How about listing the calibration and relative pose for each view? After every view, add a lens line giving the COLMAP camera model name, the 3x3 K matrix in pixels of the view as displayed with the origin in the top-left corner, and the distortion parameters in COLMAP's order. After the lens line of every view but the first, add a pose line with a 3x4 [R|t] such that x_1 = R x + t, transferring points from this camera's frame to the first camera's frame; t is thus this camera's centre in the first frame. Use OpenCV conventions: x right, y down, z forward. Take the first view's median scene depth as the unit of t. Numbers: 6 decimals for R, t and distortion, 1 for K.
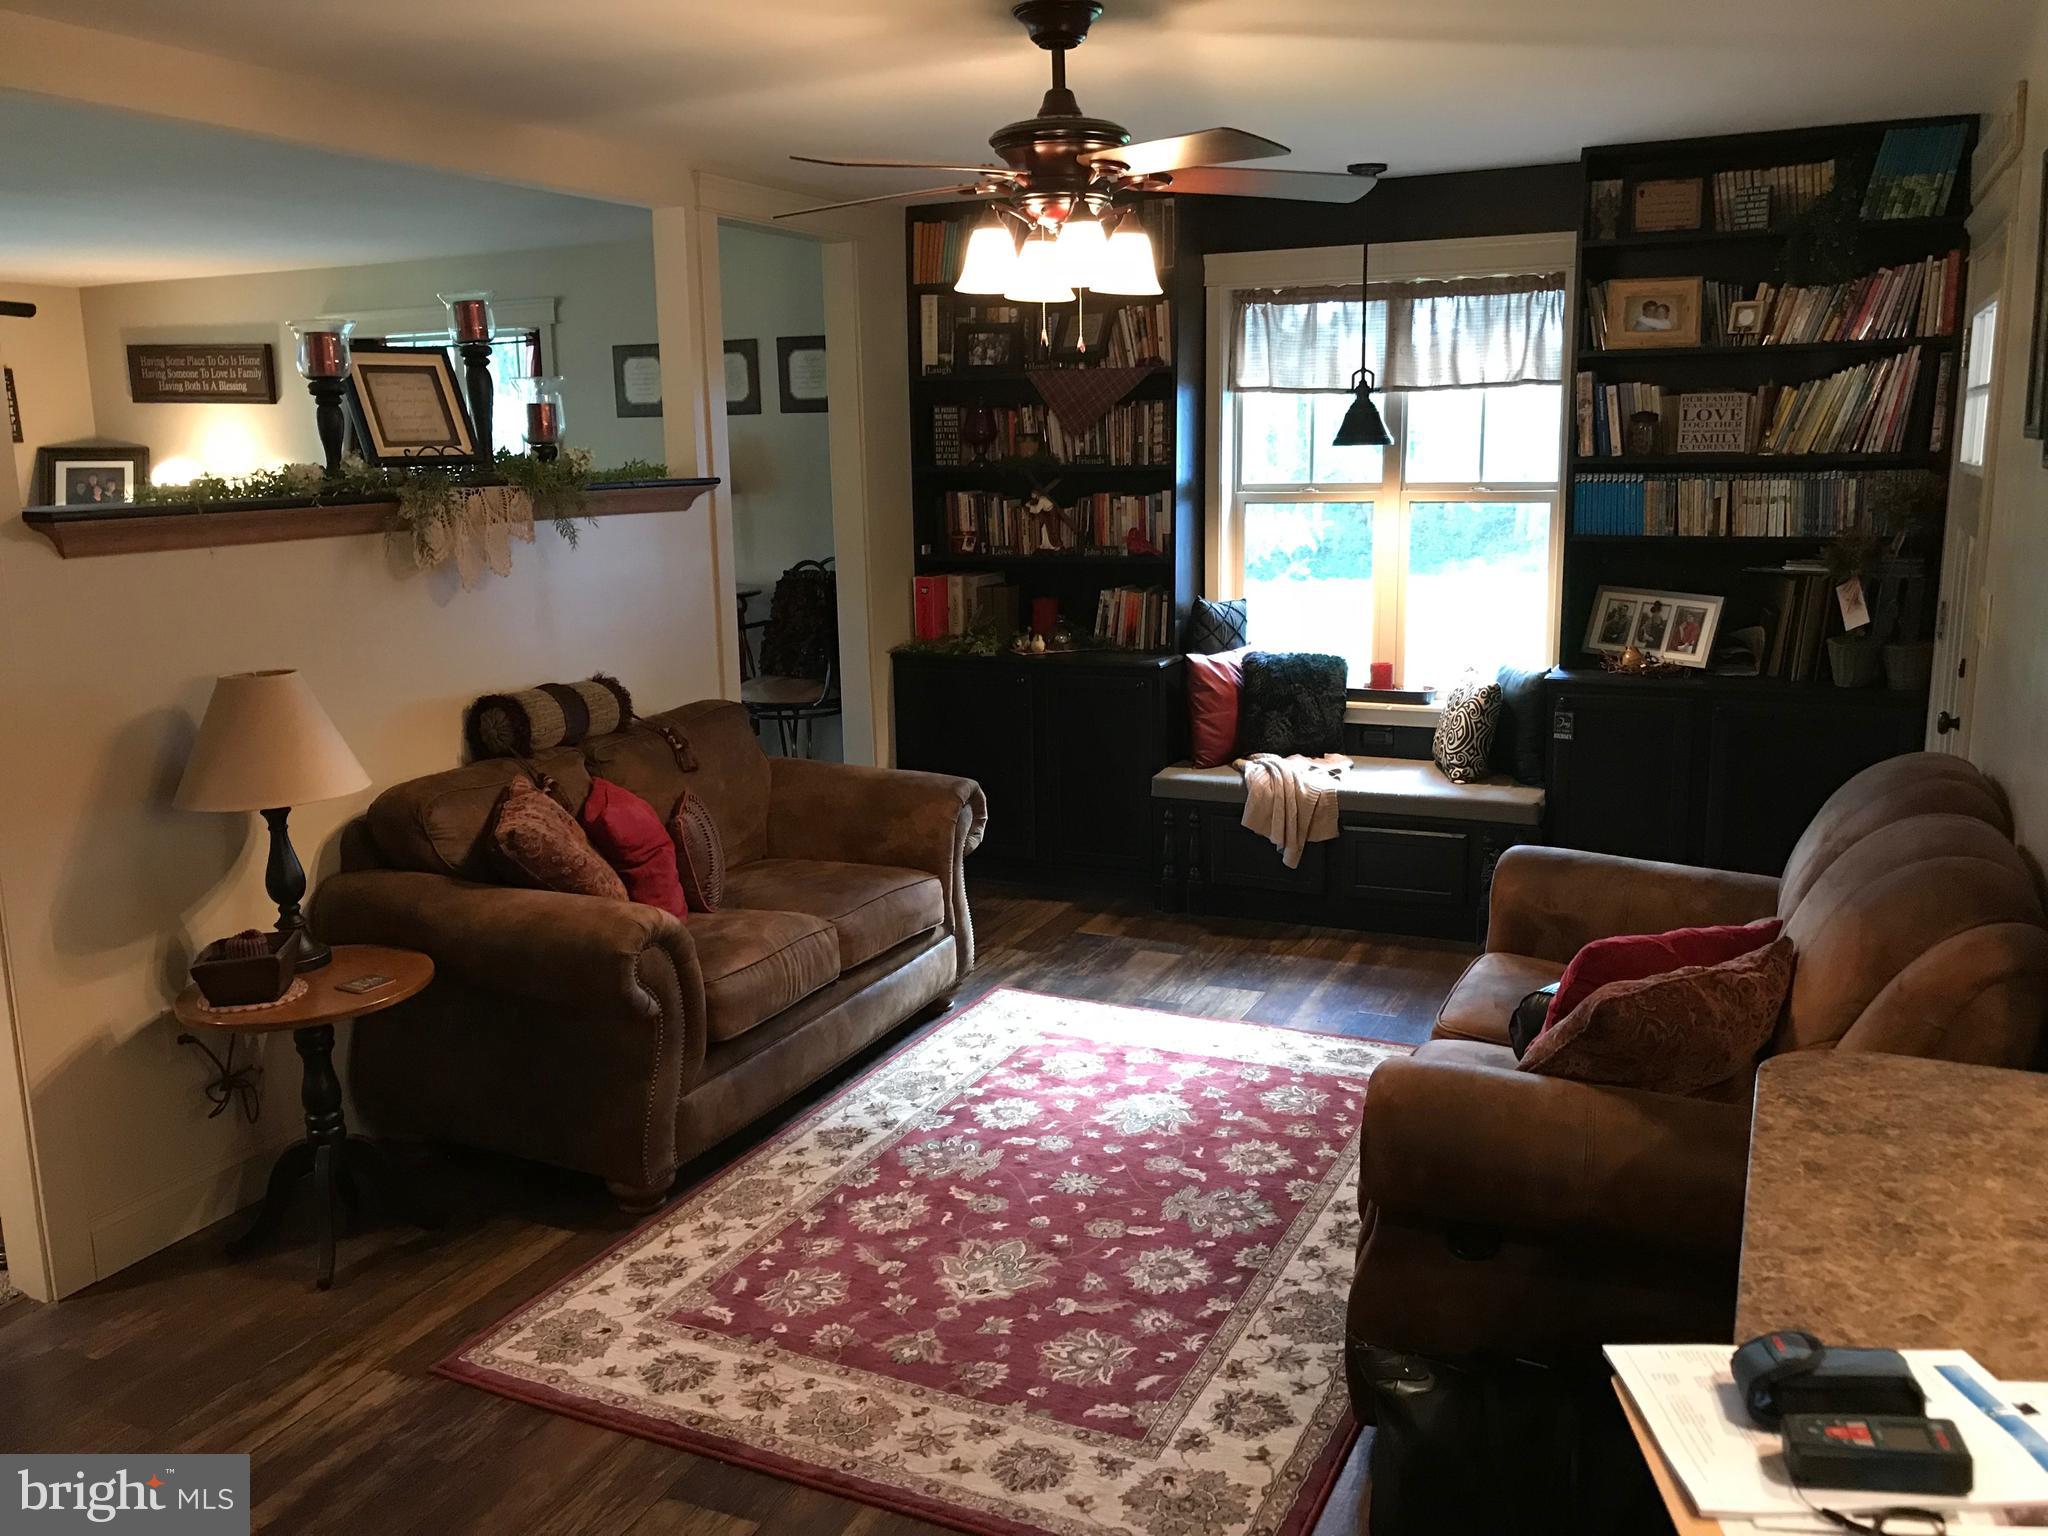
lens RADIAL K [[1682.8, 0, 1018.1], [0, 1682.8, 745.8], [0, 0, 1]] dist [0.028425, -0.034708]
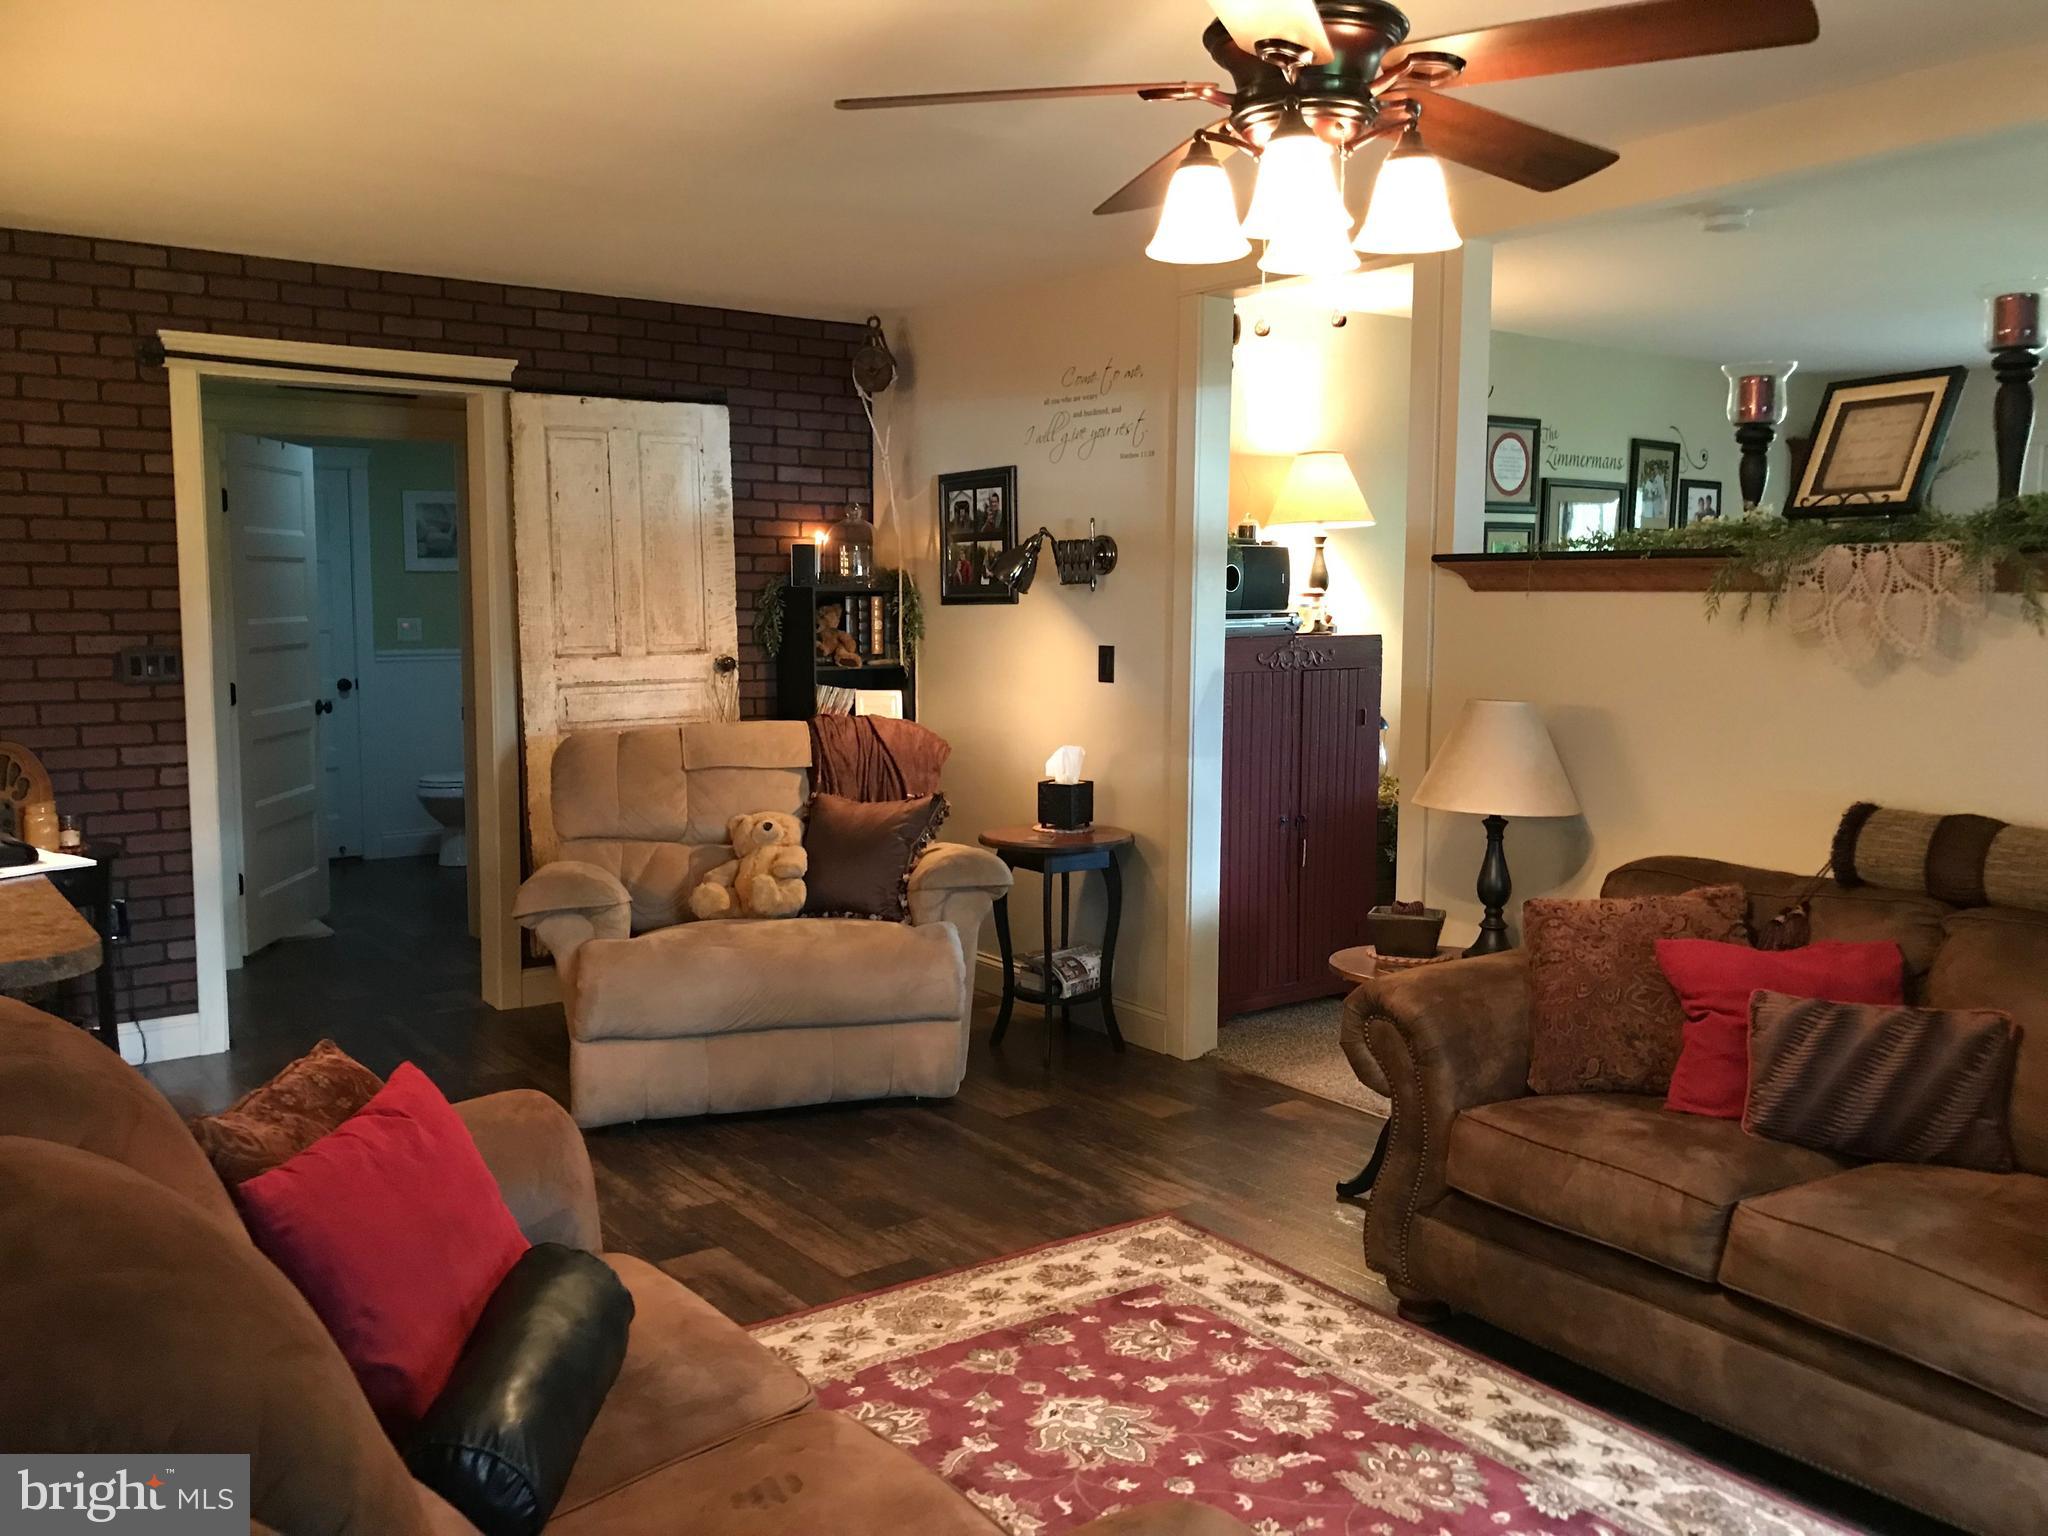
lens RADIAL K [[1682.8, 0, 1018.1], [0, 1682.8, 745.8], [0, 0, 1]] dist [0.028425, -0.034708]
pose [[-0.478139, 0.098573, -0.872735, 0.714084], [-0.159480, 0.967419, 0.196640, -0.187183], [0.863684, 0.233205, -0.446840, 1.260850]]
